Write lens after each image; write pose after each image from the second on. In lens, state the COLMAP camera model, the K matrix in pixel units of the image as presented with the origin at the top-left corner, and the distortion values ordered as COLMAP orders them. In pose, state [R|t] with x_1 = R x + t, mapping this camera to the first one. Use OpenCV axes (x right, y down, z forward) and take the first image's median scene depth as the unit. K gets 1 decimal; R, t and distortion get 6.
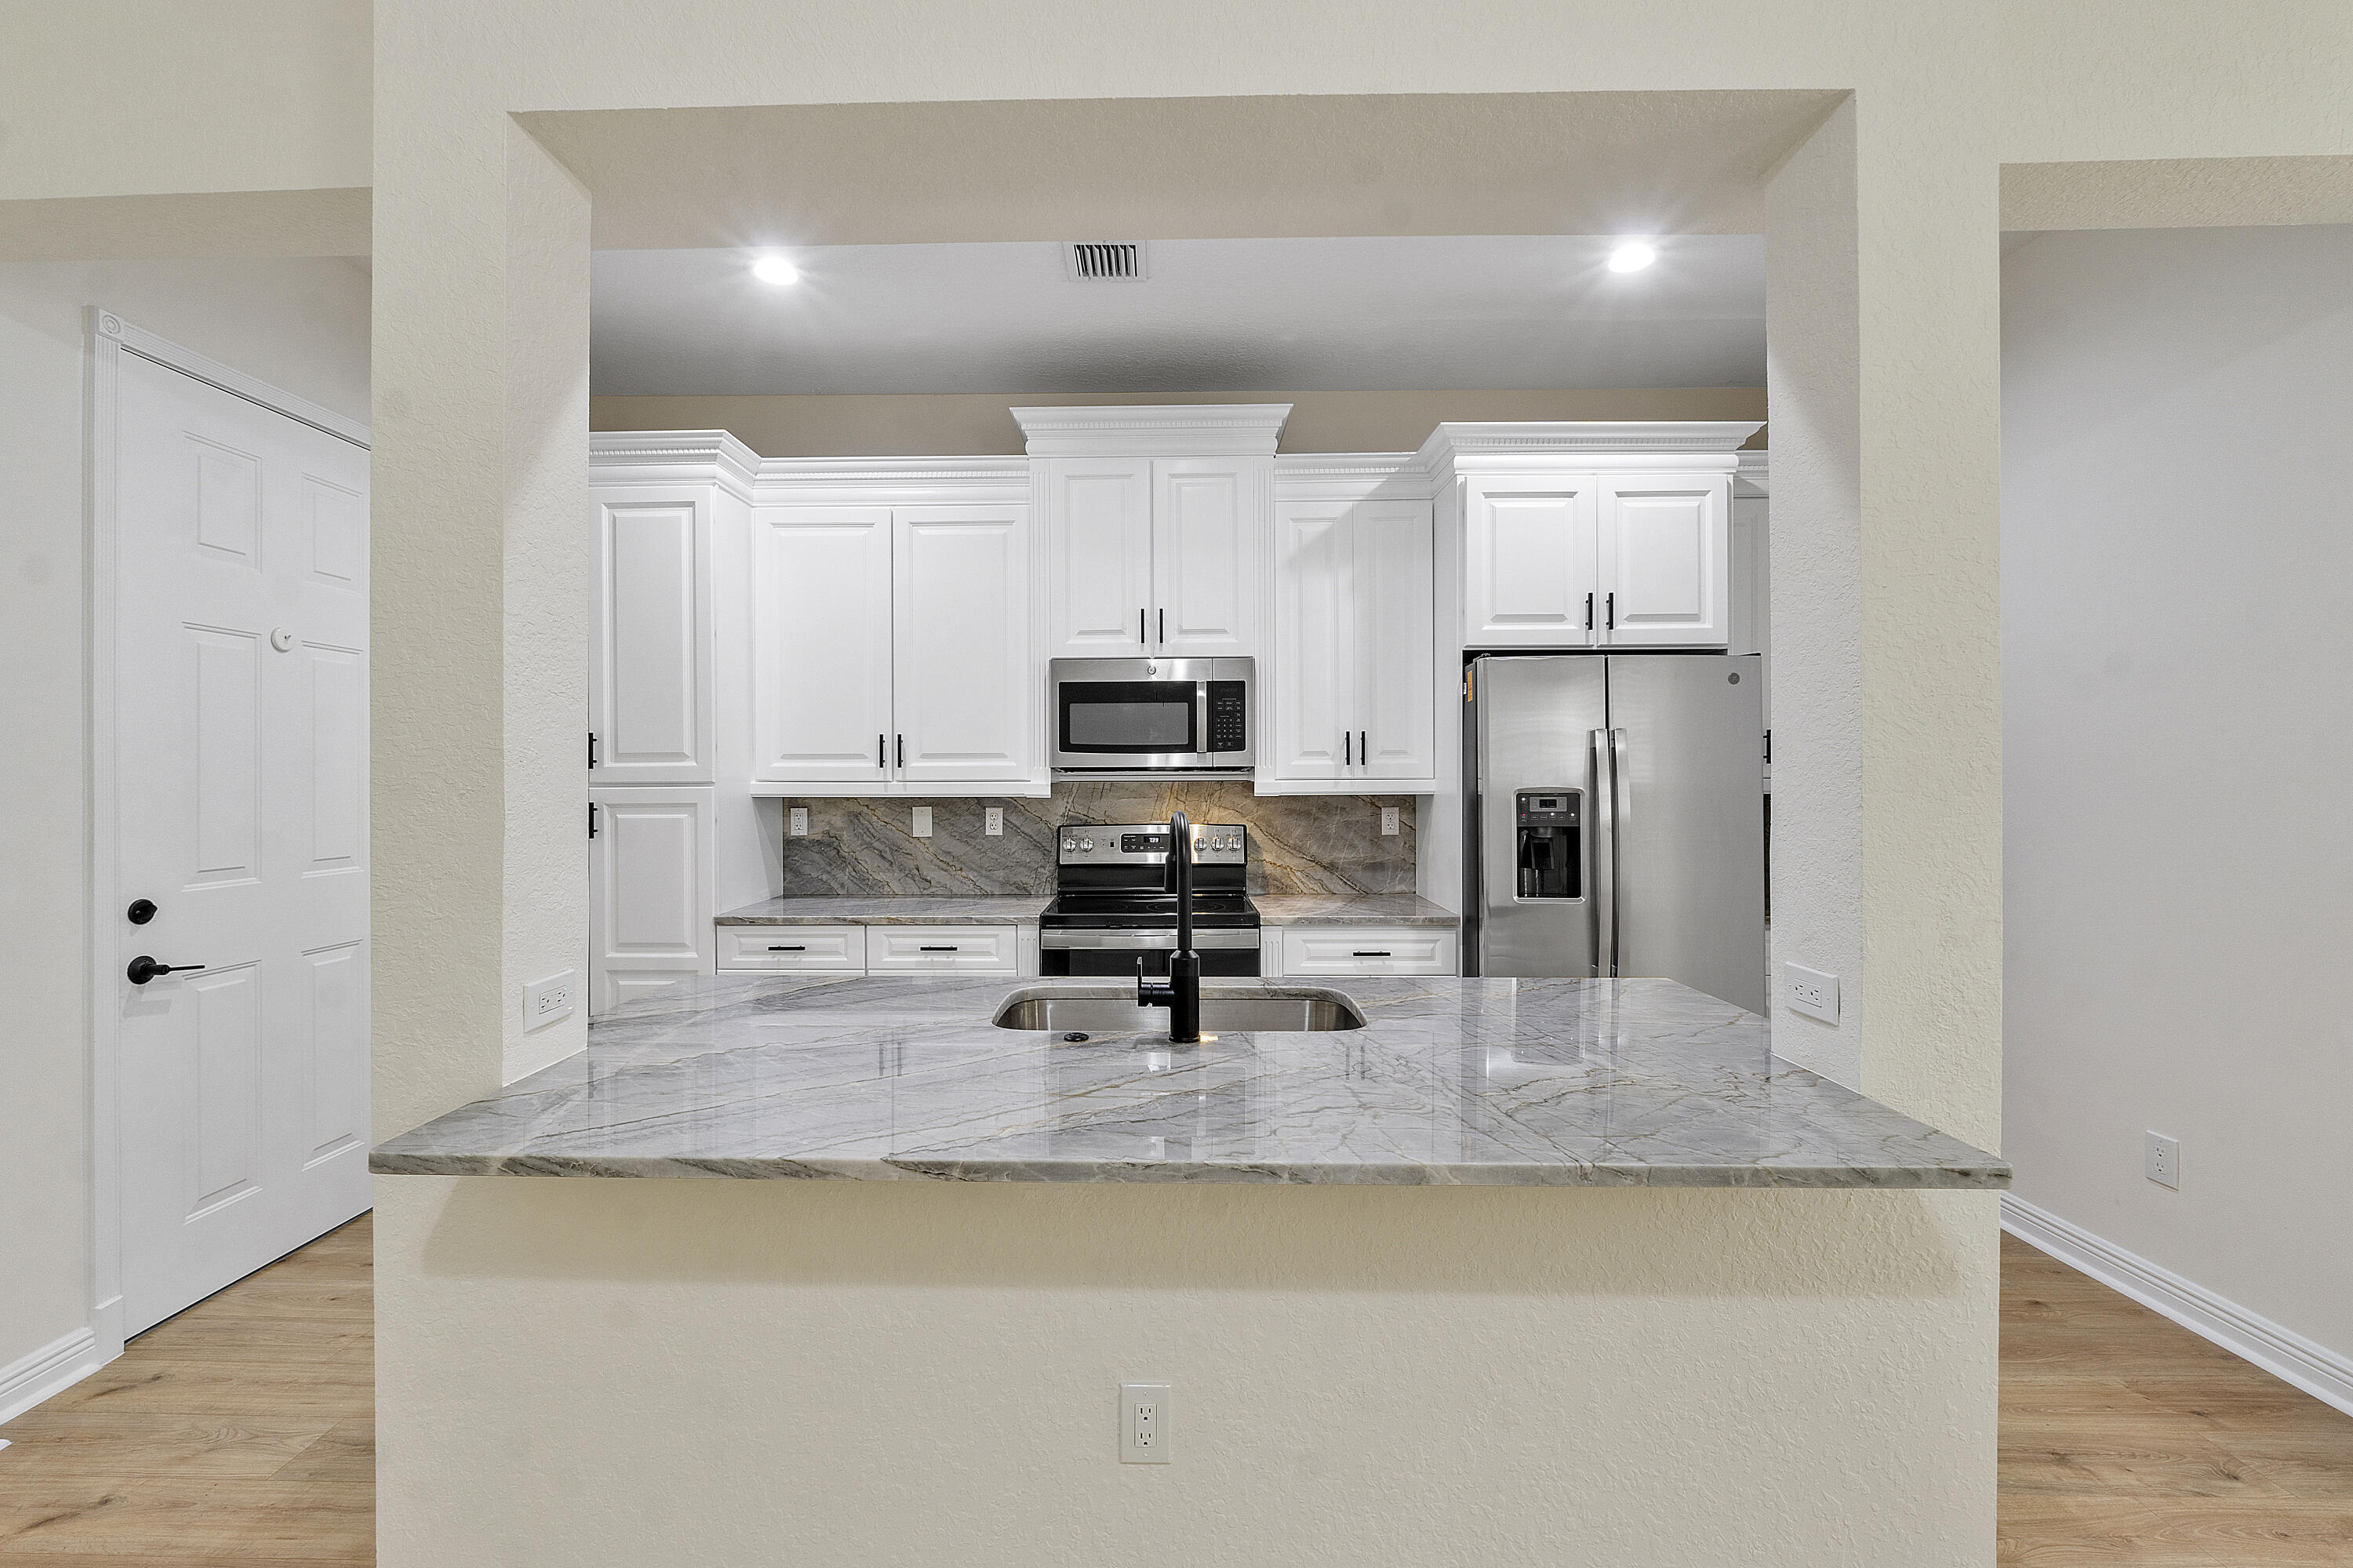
lens RADIAL K [[988.7, 0, 1151.4], [0, 988.7, 776.9], [0, 0, 1]] dist [-0.008302, 0.000057]
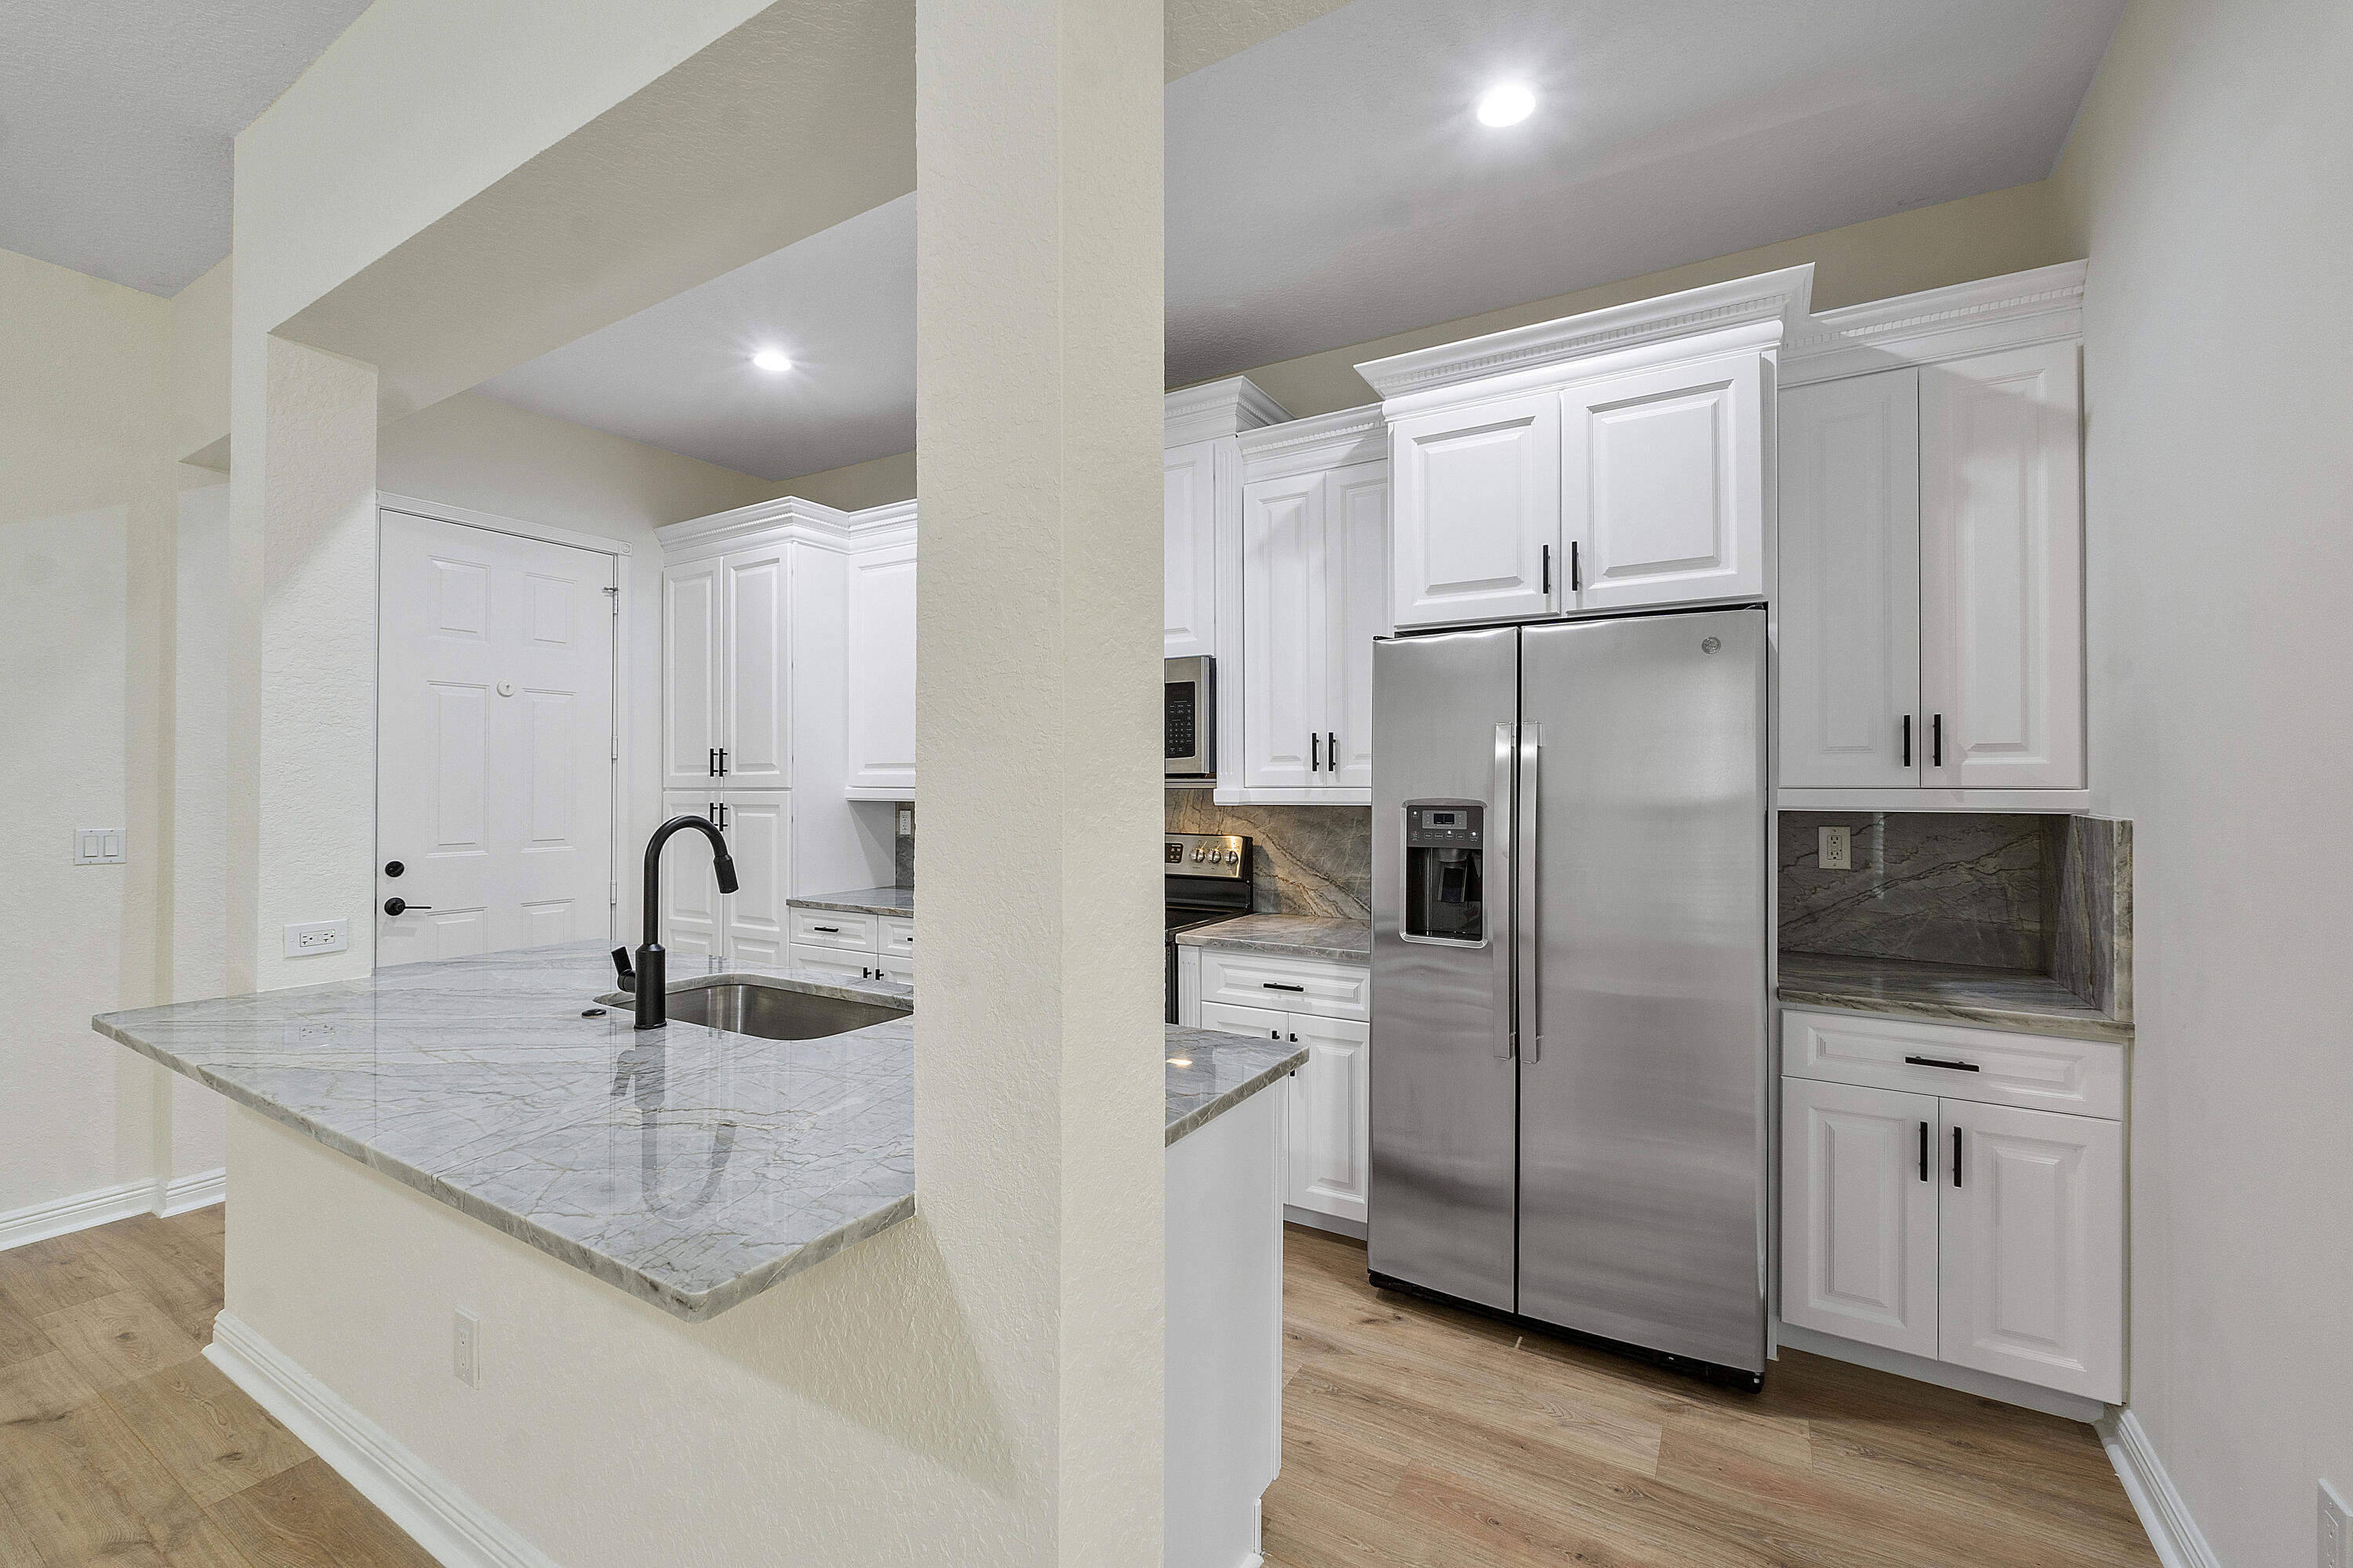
lens RADIAL K [[988.7, 0, 1151.4], [0, 988.7, 776.9], [0, 0, 1]] dist [-0.008302, 0.000057]
pose [[0.862407, -0.001193, -0.506215, 0.548151], [-0.002352, 0.999977, -0.006364, -0.001122], [0.506211, 0.006679, 0.862384, 0.179241]]
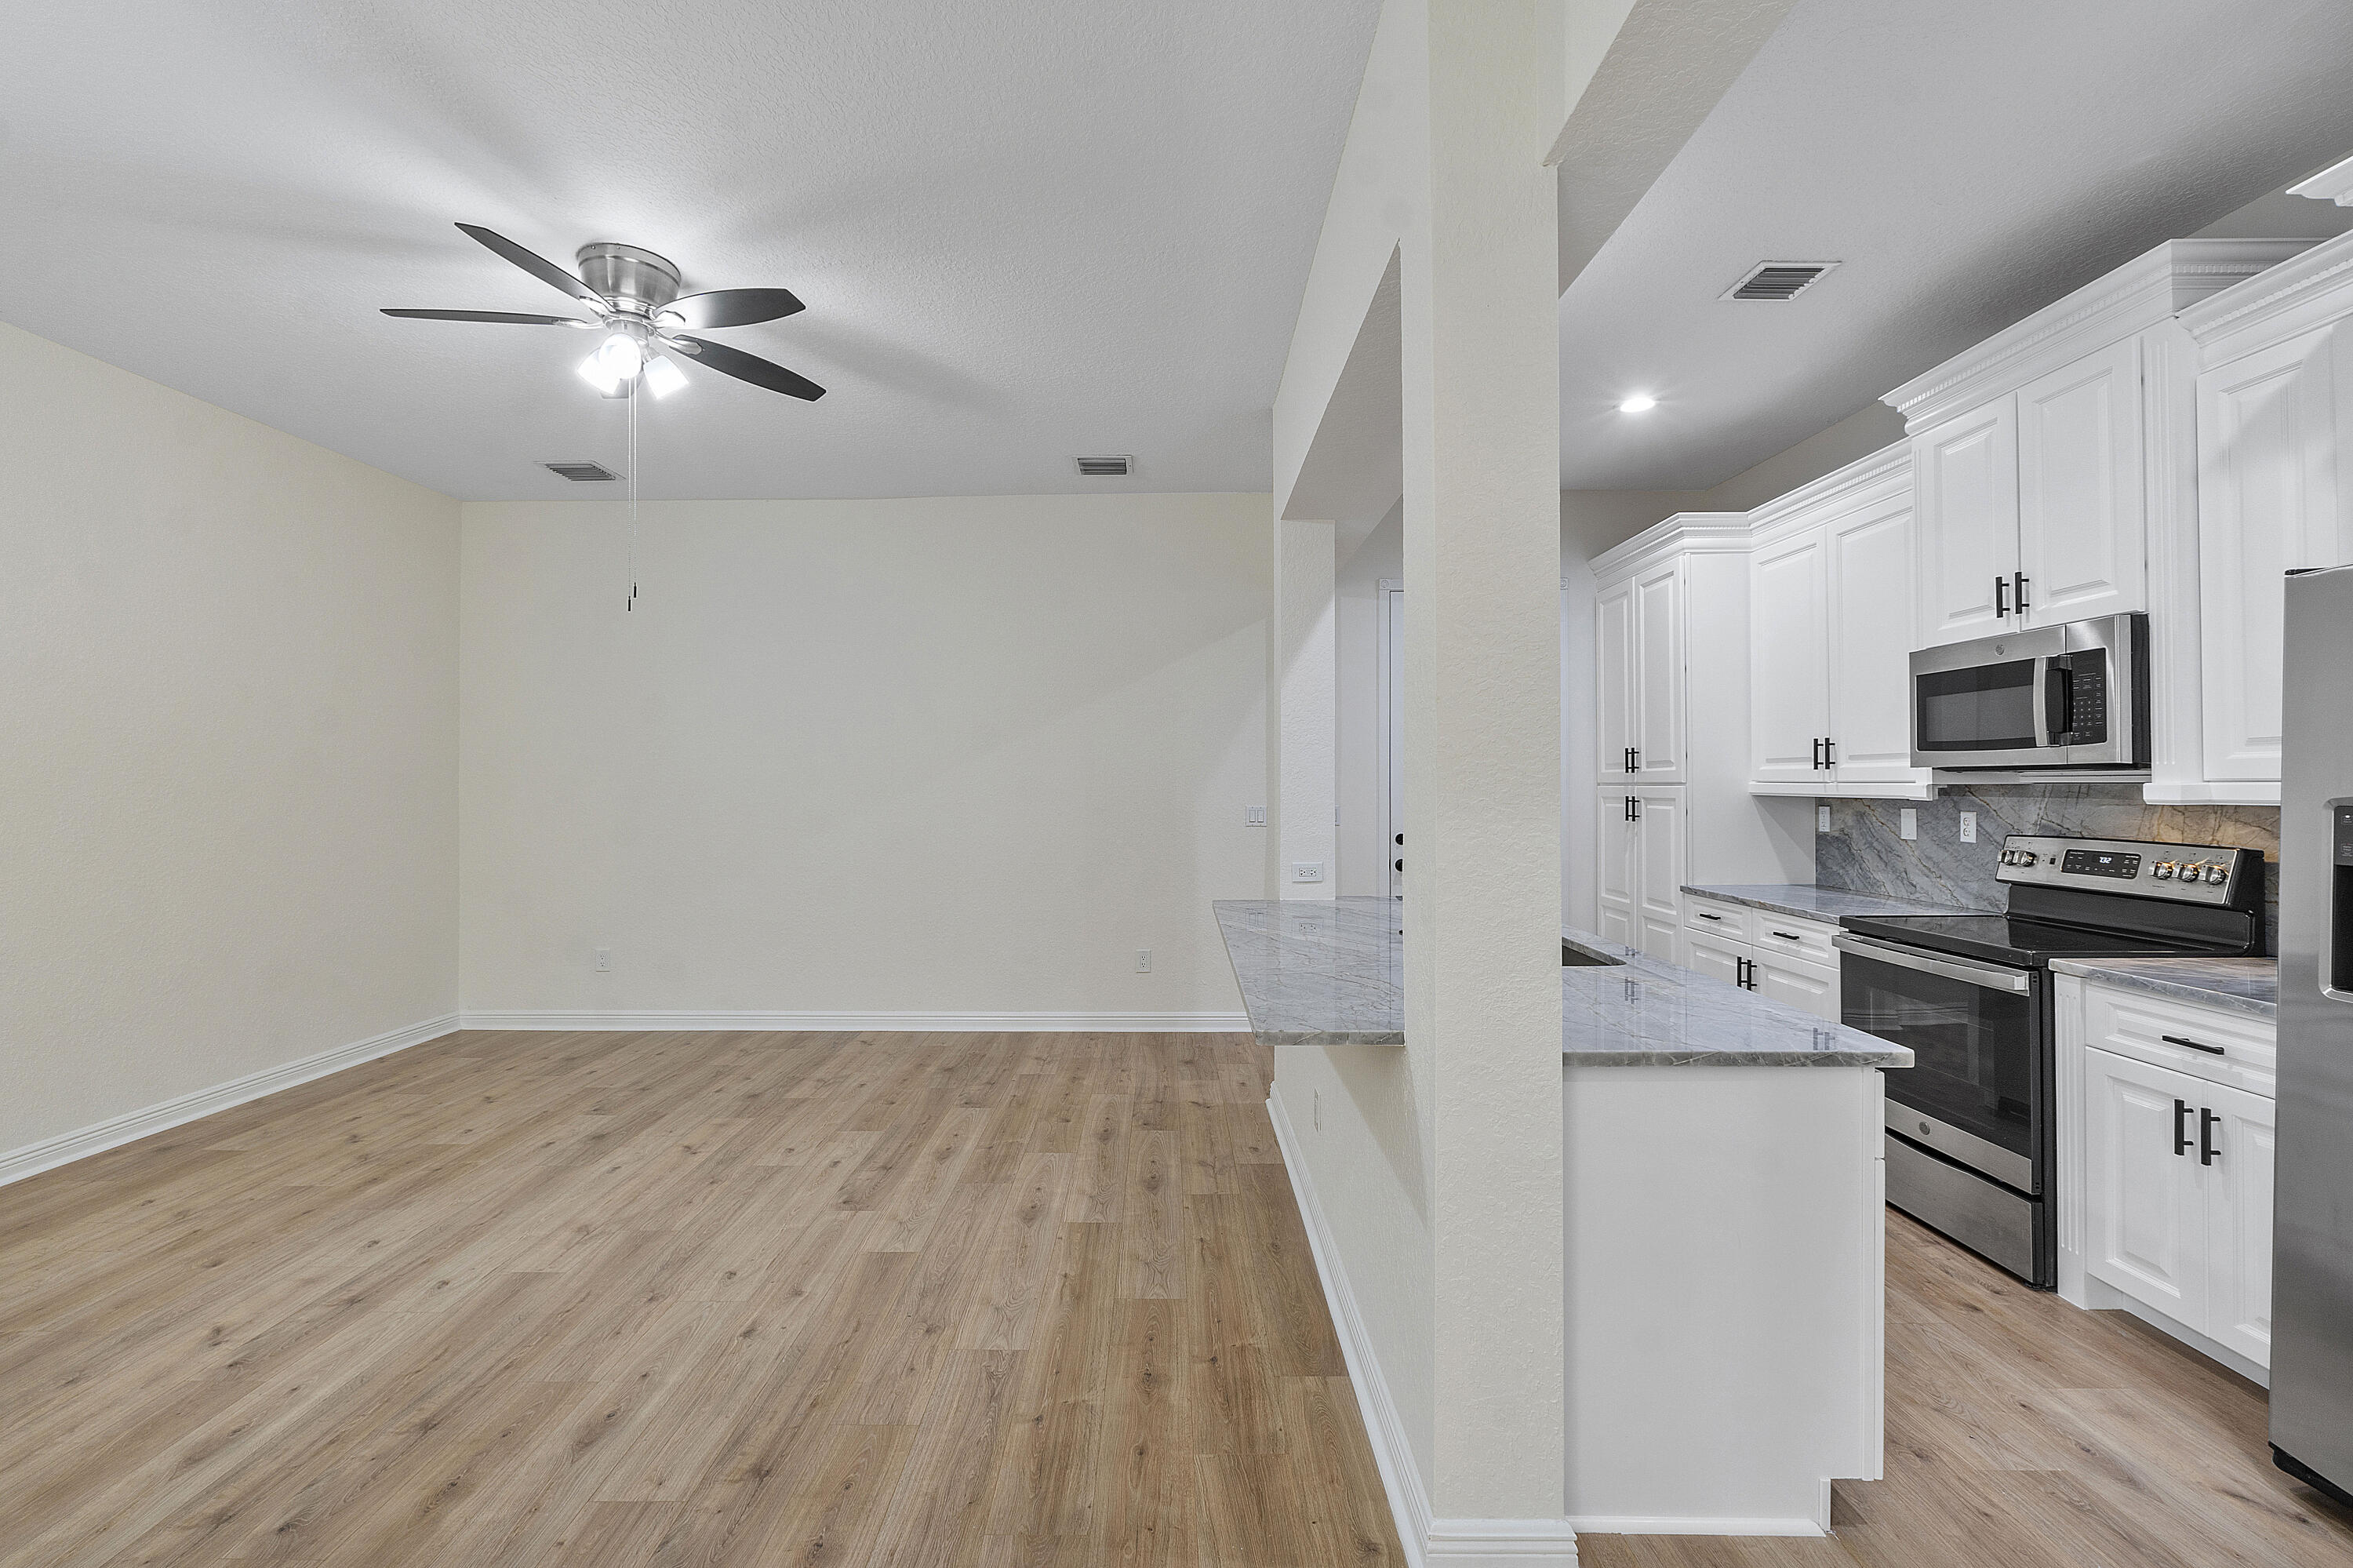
lens RADIAL K [[991.4, 0, 1156.2], [0, 991.4, 773.7], [0, 0, 1]] dist [-0.006723, 0.000536]
pose [[0.009717, -0.006159, -0.999934, 0.850337], [0.000669, 0.999981, -0.006153, 0.001289], [0.999953, -0.000609, 0.009720, 0.289737]]
